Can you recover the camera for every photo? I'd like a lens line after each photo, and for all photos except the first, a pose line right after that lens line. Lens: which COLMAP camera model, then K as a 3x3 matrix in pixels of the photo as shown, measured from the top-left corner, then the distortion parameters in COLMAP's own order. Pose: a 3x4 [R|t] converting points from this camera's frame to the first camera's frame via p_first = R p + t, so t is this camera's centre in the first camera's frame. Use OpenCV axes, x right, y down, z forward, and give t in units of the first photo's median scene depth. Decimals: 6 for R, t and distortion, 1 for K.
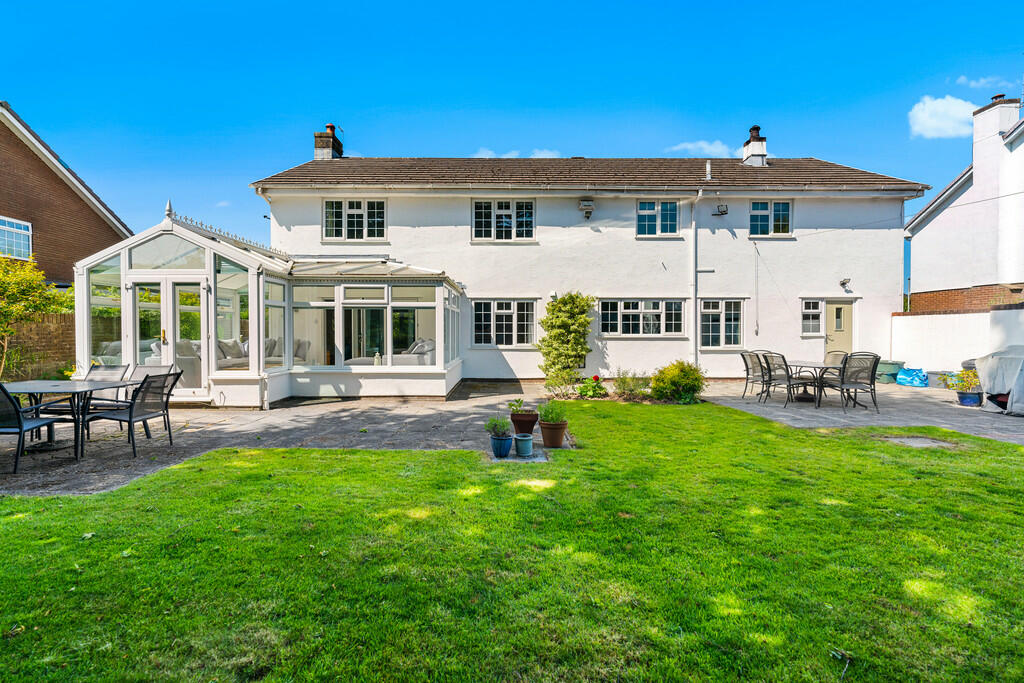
lens RADIAL K [[427.3, 0, 512.0], [0, 427.3, 341.5], [0, 0, 1]] dist [0.010723, 0.000210]
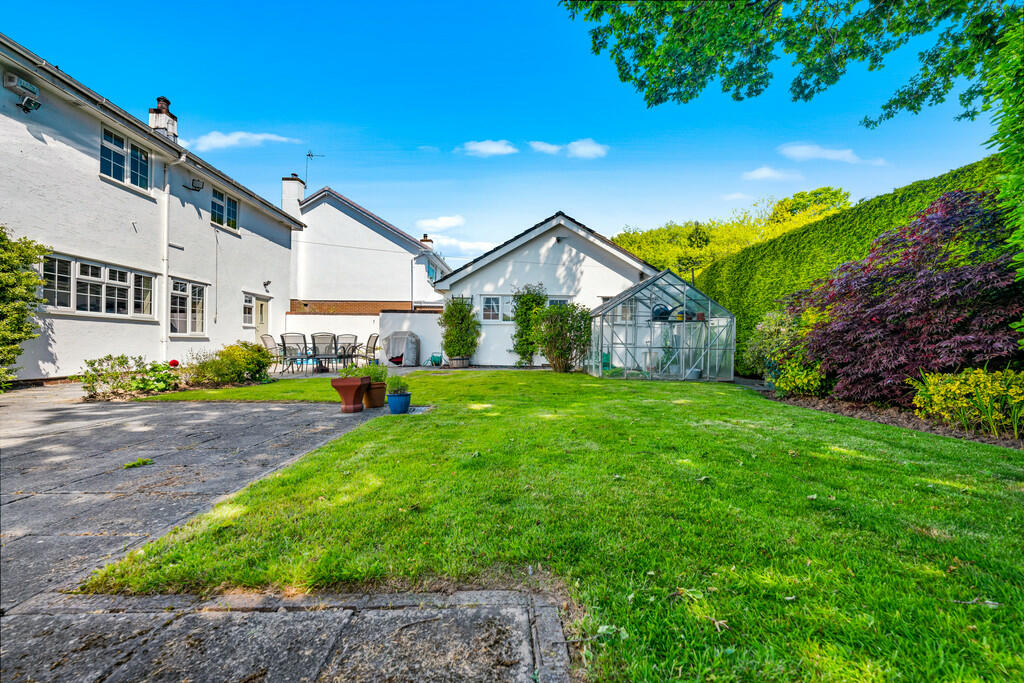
lens RADIAL K [[410.0, 0, 516.8], [0, 410.0, 353.5], [0, 0, 1]] dist [-0.002387, -0.000099]
pose [[-0.014880, -0.019380, 0.999701, -0.398657], [0.012621, 0.999729, 0.019569, 0.046972], [-0.999810, 0.012909, -0.014632, 0.316801]]
